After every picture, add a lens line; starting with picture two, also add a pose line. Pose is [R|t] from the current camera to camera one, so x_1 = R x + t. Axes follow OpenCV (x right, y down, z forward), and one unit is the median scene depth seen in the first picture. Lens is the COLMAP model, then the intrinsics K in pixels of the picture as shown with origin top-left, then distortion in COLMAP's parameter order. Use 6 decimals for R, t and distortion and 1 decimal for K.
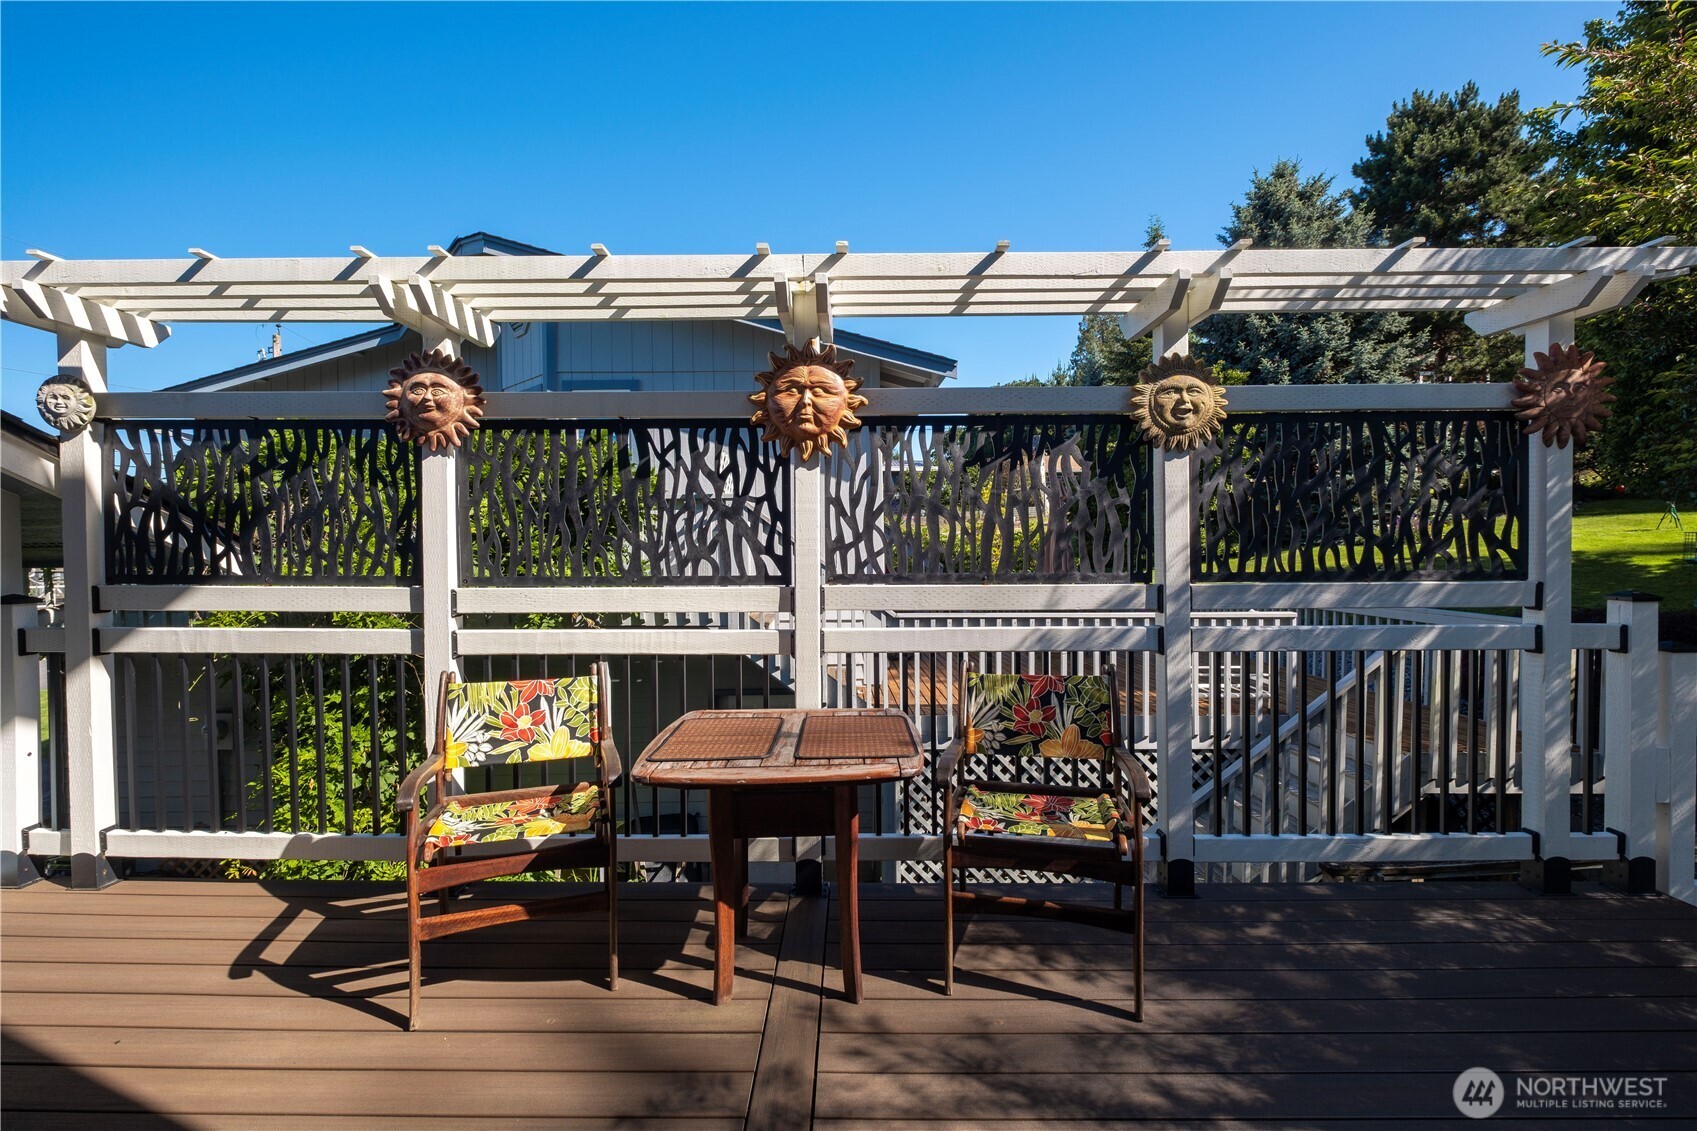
lens RADIAL K [[740.9, 0, 848.5], [0, 740.9, 565.5], [0, 0, 1]] dist [-0.000091, -0.000027]
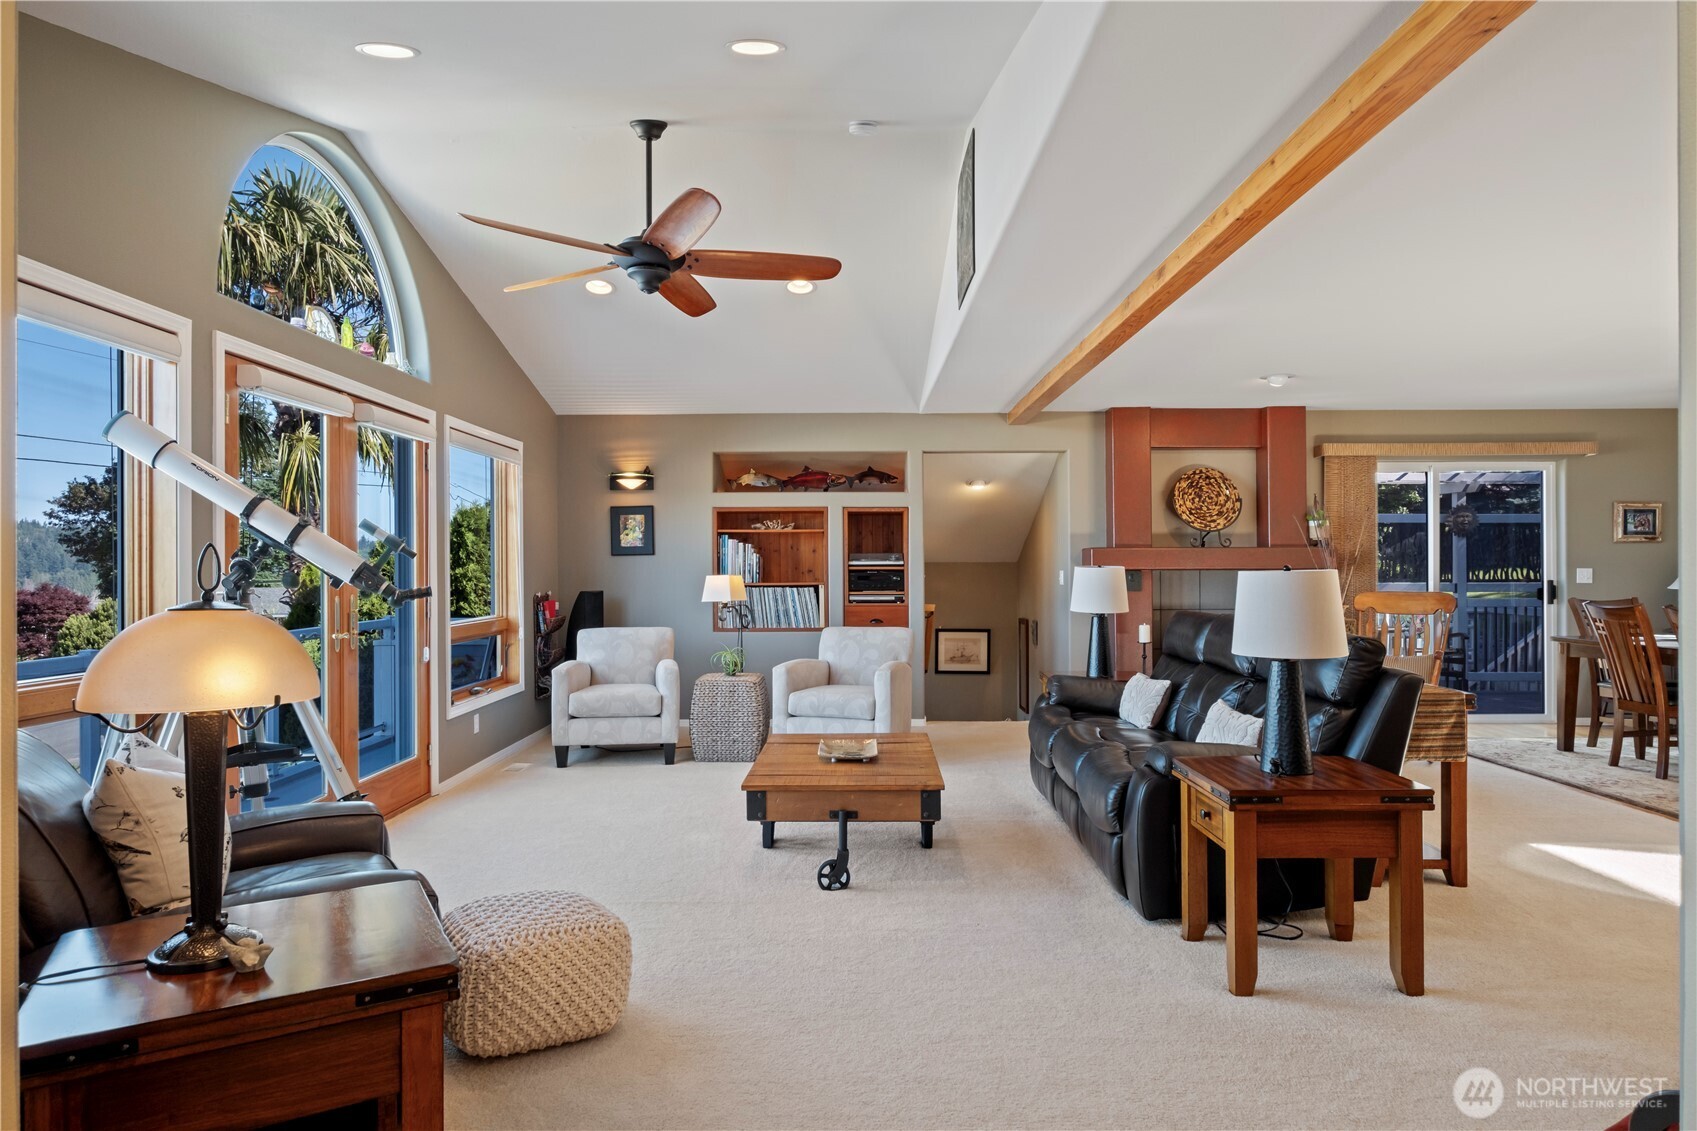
lens RADIAL K [[1002.4, 0, 848.5], [0, 1002.4, 565.5], [0, 0, 1]] dist [0.001083, 0.000294]
pose [[0.999730, 0.004486, 0.022793, -1.955333], [-0.004105, 0.999852, -0.016704, 0.029499], [-0.022865, 0.016606, 0.999601, -2.733820]]
